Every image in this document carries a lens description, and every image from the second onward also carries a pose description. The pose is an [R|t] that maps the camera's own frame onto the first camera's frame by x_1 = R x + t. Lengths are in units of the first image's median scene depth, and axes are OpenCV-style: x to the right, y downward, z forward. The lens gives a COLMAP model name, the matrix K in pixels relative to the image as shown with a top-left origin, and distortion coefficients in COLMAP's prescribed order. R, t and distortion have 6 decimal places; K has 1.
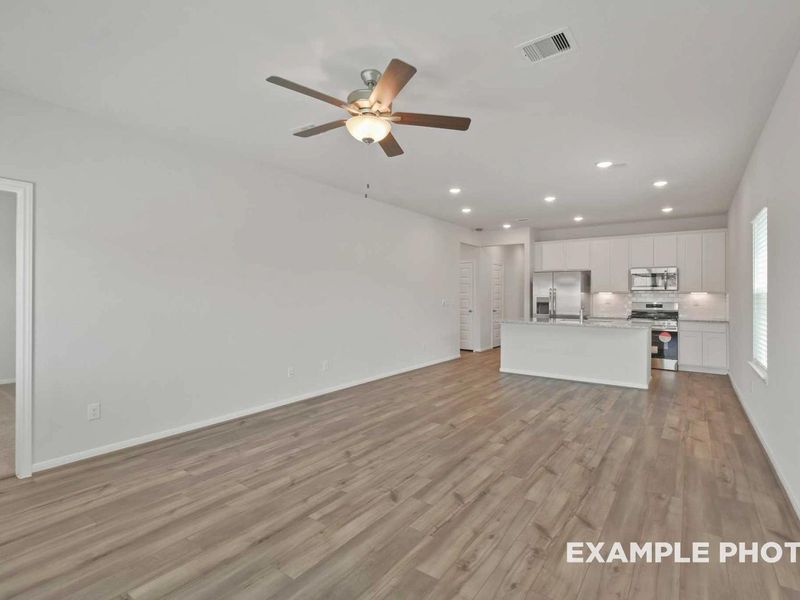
lens RADIAL K [[403.4, 0, 400.8], [0, 403.4, 295.2], [0, 0, 1]] dist [0.000080, -0.000252]
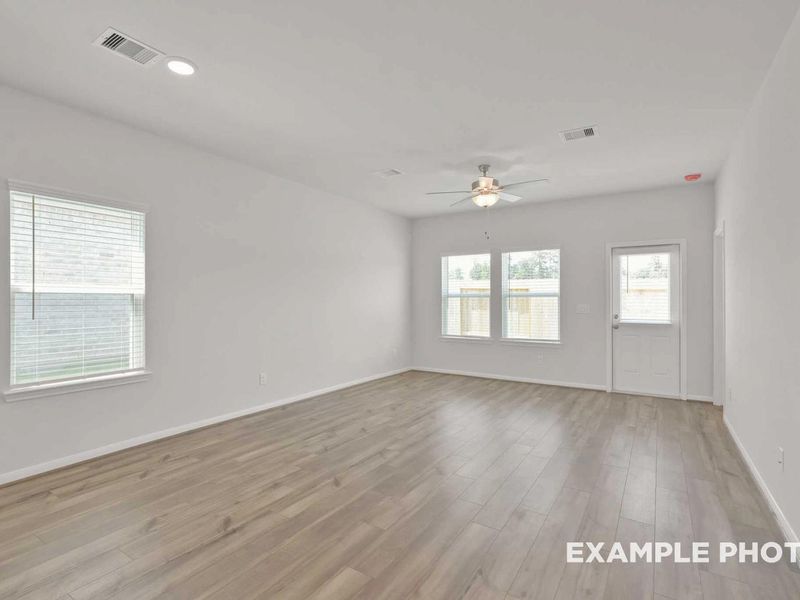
lens RADIAL K [[404.4, 0, 400.0], [0, 404.4, 300.0], [0, 0, 1]] dist [0.003517, 0.000250]
pose [[-0.998244, -0.003441, -0.059137, 0.294193], [-0.003627, 0.999989, 0.003040, 0.005765], [0.059125, 0.003250, -0.998245, 2.064808]]
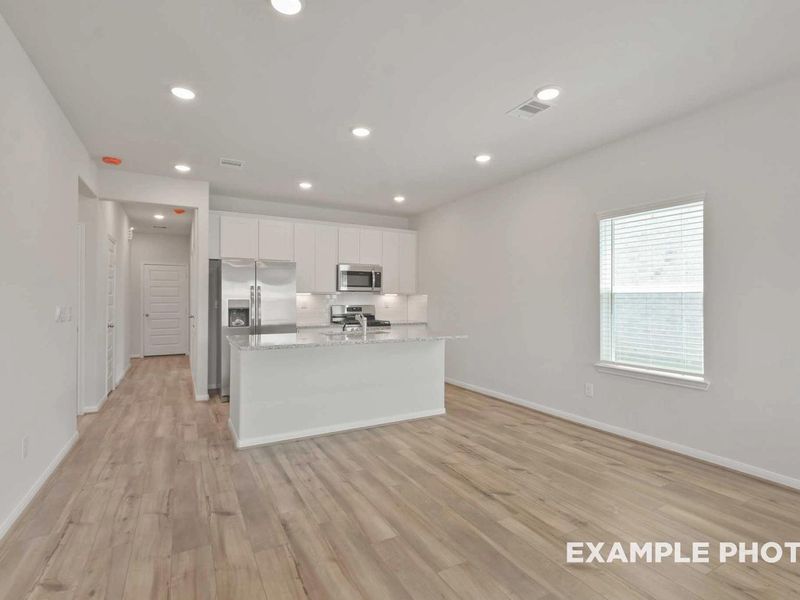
lens RADIAL K [[403.4, 0, 400.8], [0, 403.4, 295.2], [0, 0, 1]] dist [0.000080, -0.000252]
pose [[0.426708, 0.008174, 0.904353, -0.242168], [0.001706, 0.999950, -0.009843, 0.011780], [-0.904388, 0.005743, 0.426672, 1.213762]]
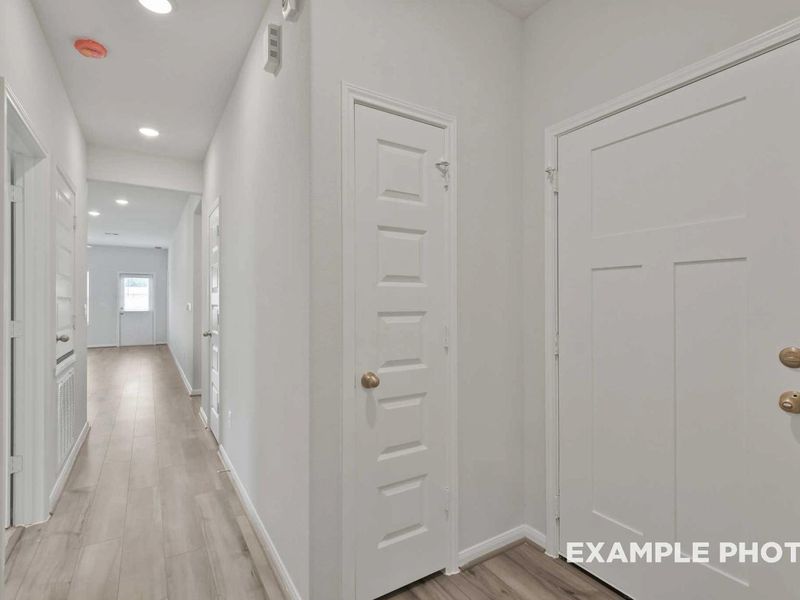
lens RADIAL K [[403.4, 0, 400.8], [0, 403.4, 295.2], [0, 0, 1]] dist [0.000080, -0.000252]
pose [[-0.368381, -0.010070, -0.929620, 1.553599], [-0.004344, 0.999949, -0.009110, -0.011831], [0.929665, 0.000682, -0.368406, 3.813122]]
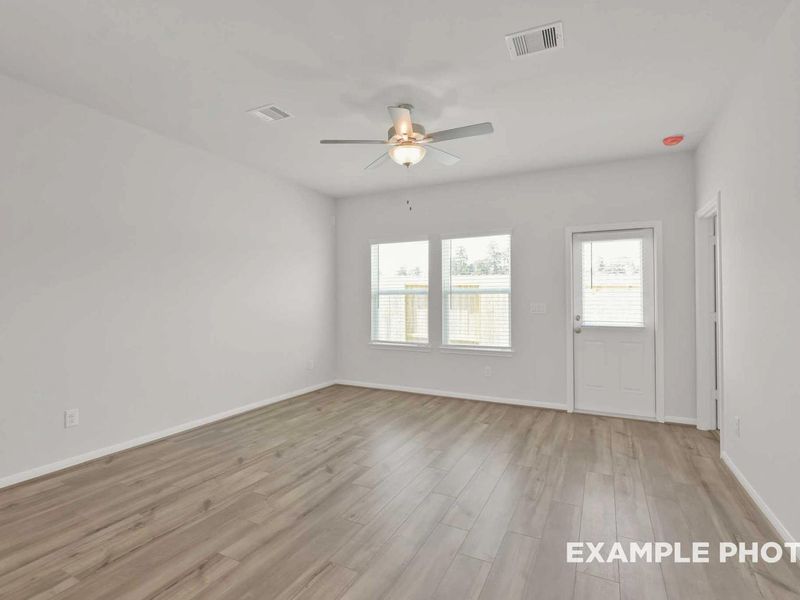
lens RADIAL K [[403.4, 0, 400.8], [0, 403.4, 295.2], [0, 0, 1]] dist [0.000080, -0.000252]
pose [[-0.986649, -0.003431, -0.162827, 0.102135], [-0.002559, 0.999981, -0.005563, 0.009482], [0.162843, -0.005072, -0.986639, 1.670795]]
